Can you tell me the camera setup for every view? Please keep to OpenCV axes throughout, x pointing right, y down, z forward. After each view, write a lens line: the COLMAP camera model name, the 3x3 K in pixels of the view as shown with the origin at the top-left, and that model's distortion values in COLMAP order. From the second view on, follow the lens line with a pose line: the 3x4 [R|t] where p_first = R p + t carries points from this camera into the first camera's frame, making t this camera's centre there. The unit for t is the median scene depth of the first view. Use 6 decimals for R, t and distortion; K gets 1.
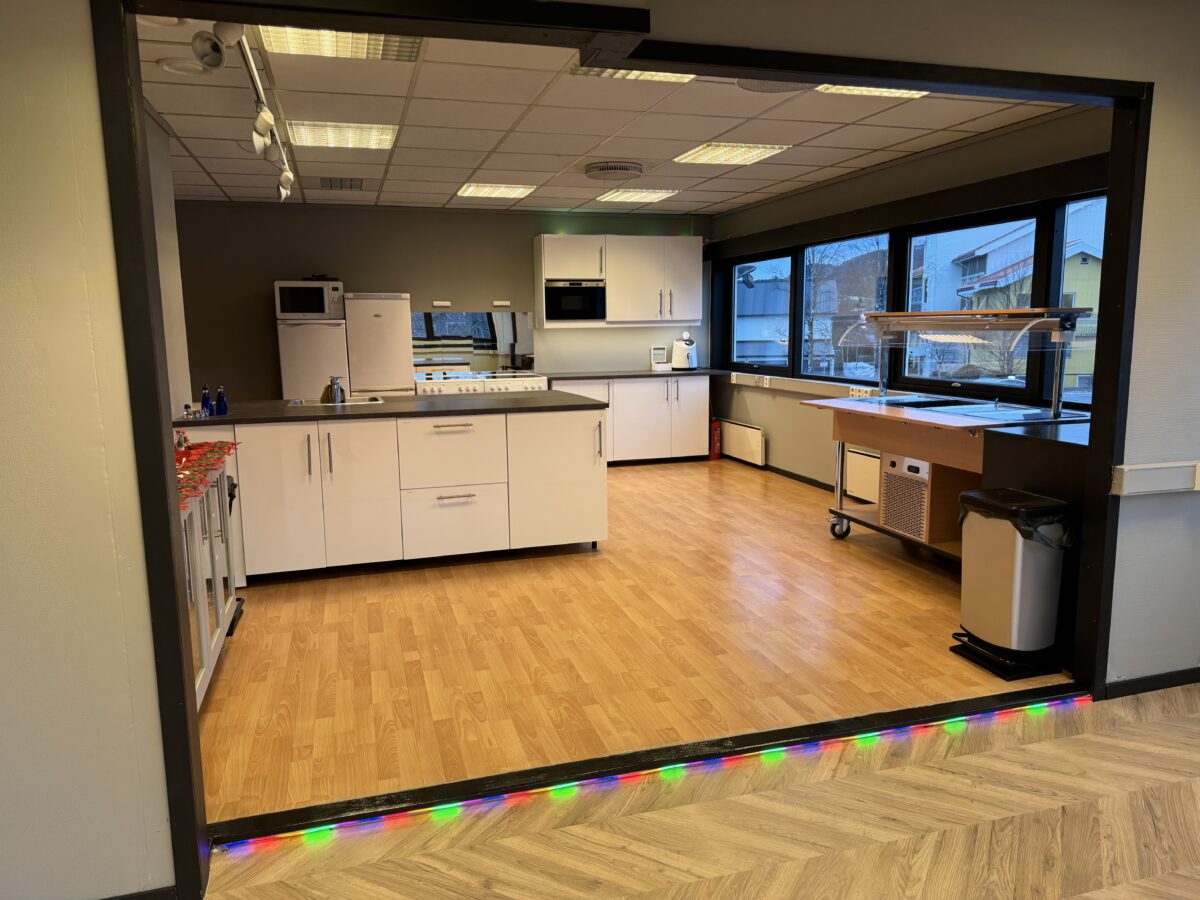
lens RADIAL K [[840.5, 0, 598.9], [0, 840.5, 451.5], [0, 0, 1]] dist [-0.005388, -0.005102]
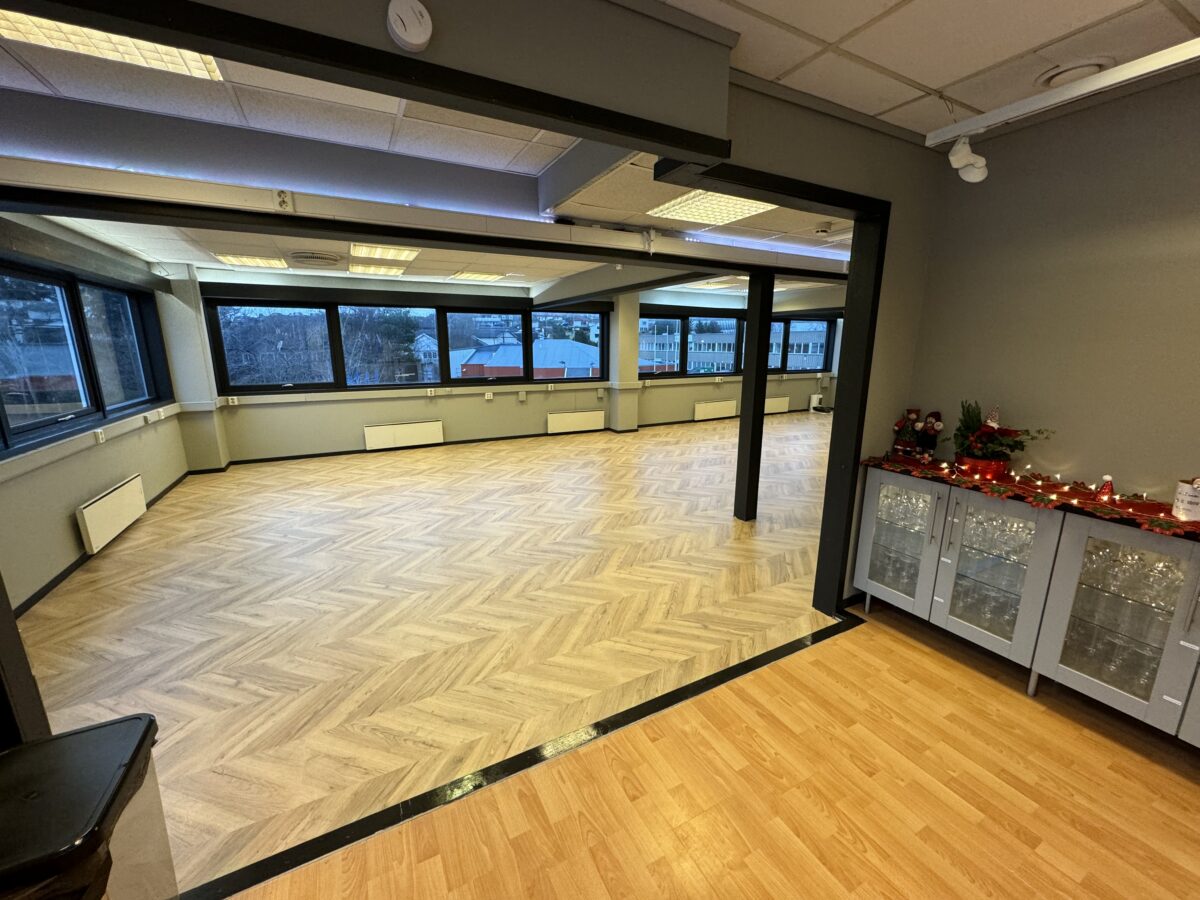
lens RADIAL K [[476.7, 0, 599.0], [0, 476.7, 449.6], [0, 0, 1]] dist [-0.020790, -0.000008]
pose [[-0.980421, 0.058024, -0.188169, 0.280368], [-0.013603, 0.933358, 0.358689, -0.284257], [0.196442, 0.354226, -0.914294, 1.573416]]
